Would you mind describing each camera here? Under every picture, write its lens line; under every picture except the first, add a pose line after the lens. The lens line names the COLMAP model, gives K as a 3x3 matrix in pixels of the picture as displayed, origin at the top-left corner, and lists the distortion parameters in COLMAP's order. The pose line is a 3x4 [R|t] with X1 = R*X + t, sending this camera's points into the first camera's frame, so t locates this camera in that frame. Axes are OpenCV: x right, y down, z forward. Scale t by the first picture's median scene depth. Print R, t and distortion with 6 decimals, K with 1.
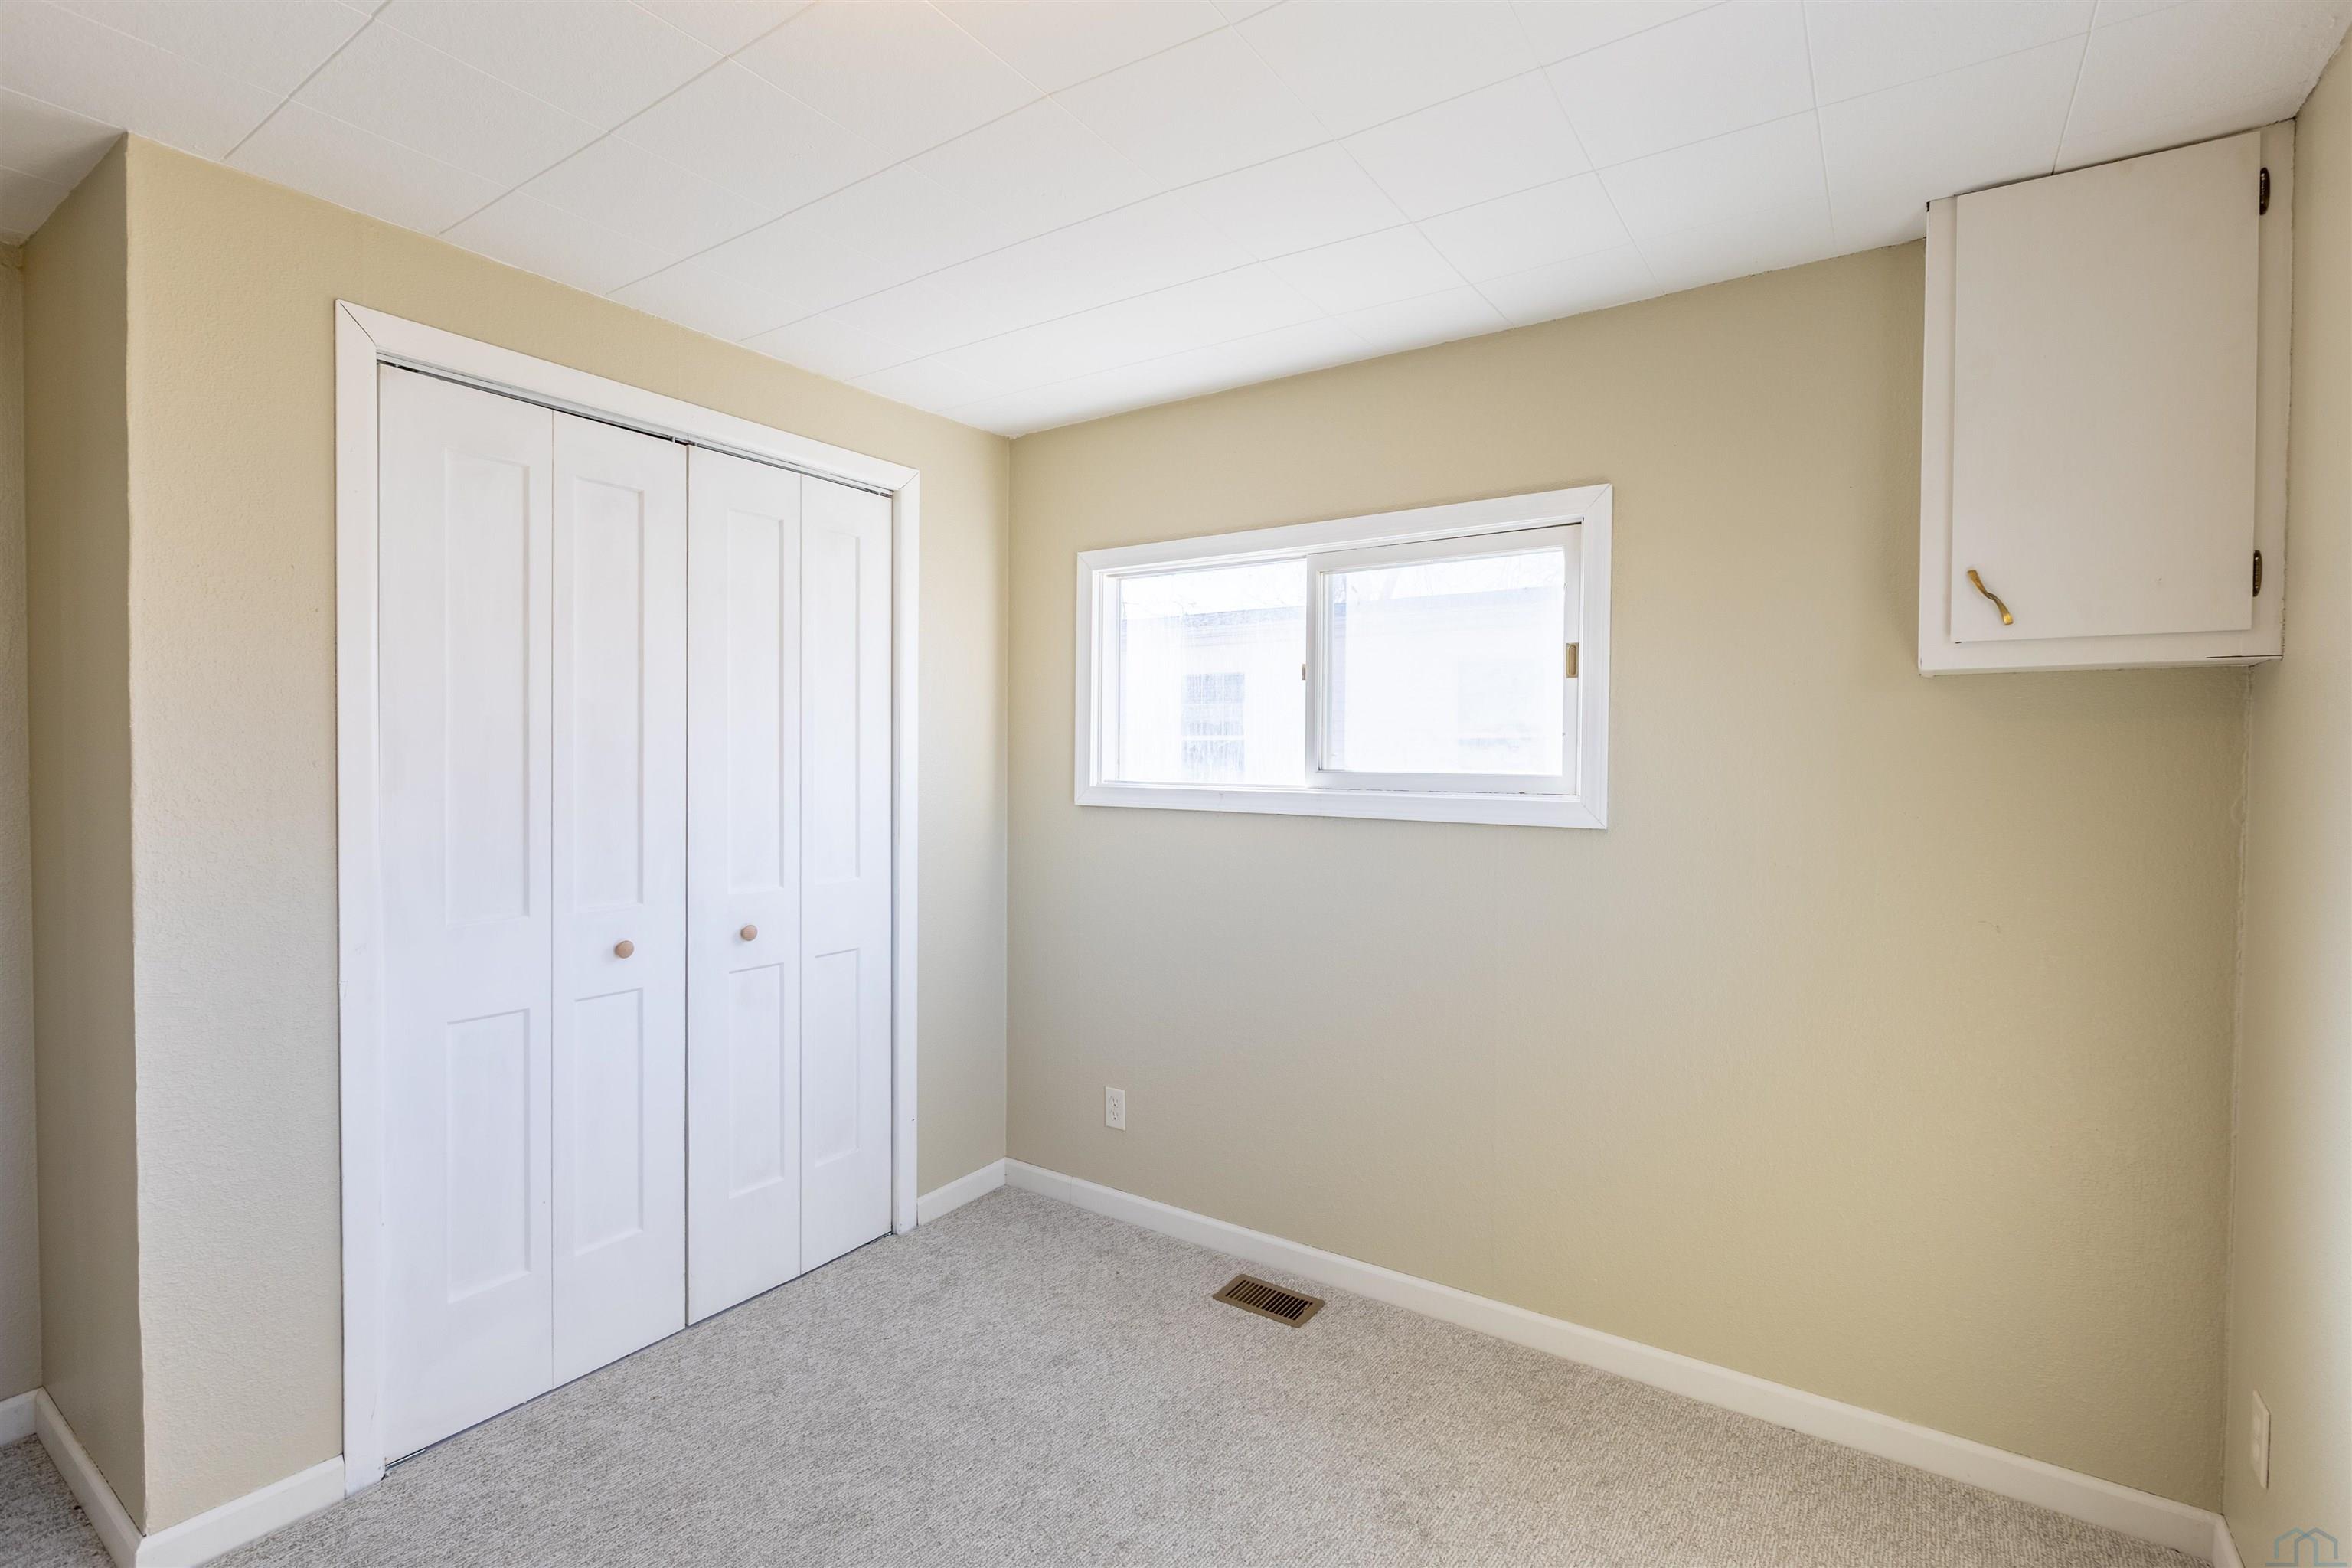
lens RADIAL K [[1081.9, 0, 1169.2], [0, 1081.9, 771.1], [0, 0, 1]] dist [-0.000164, -0.000364]
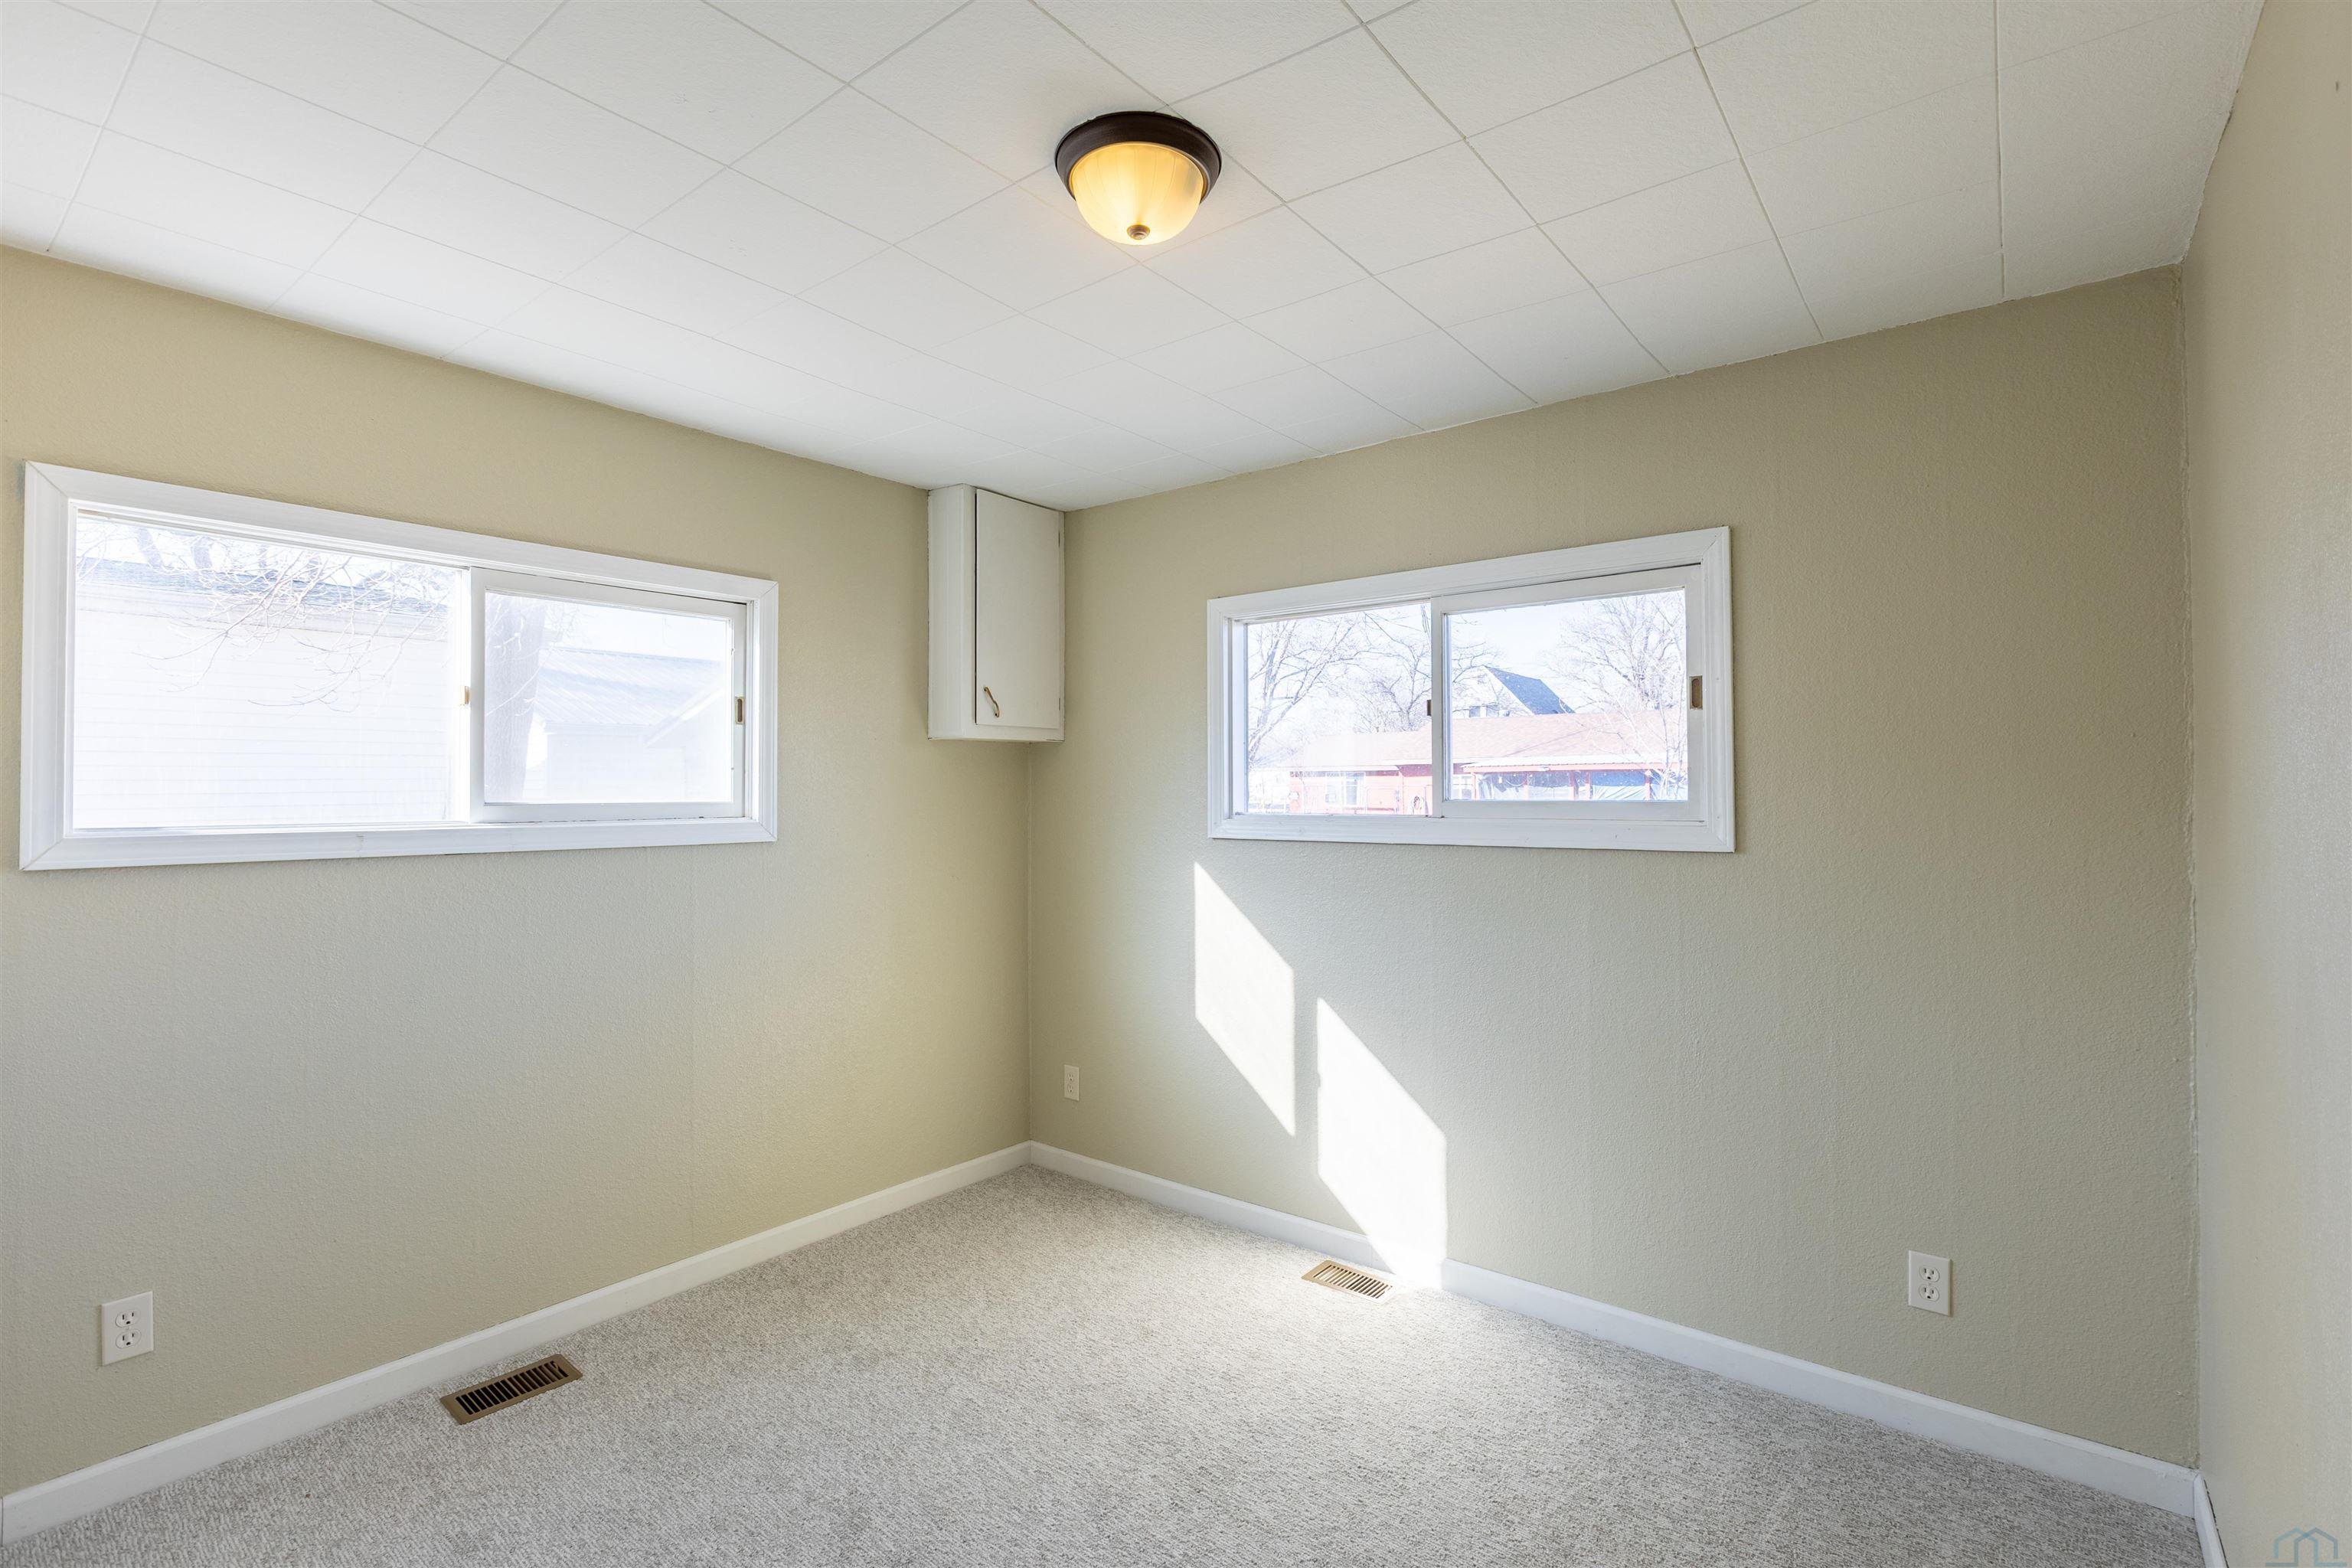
lens RADIAL K [[1081.9, 0, 1169.2], [0, 1081.9, 771.1], [0, 0, 1]] dist [-0.000164, -0.000364]
pose [[0.075173, 0.013546, 0.997078, -0.765737], [0.024990, 0.999568, -0.015464, 0.000550], [-0.996857, 0.026080, 0.074802, 0.365102]]
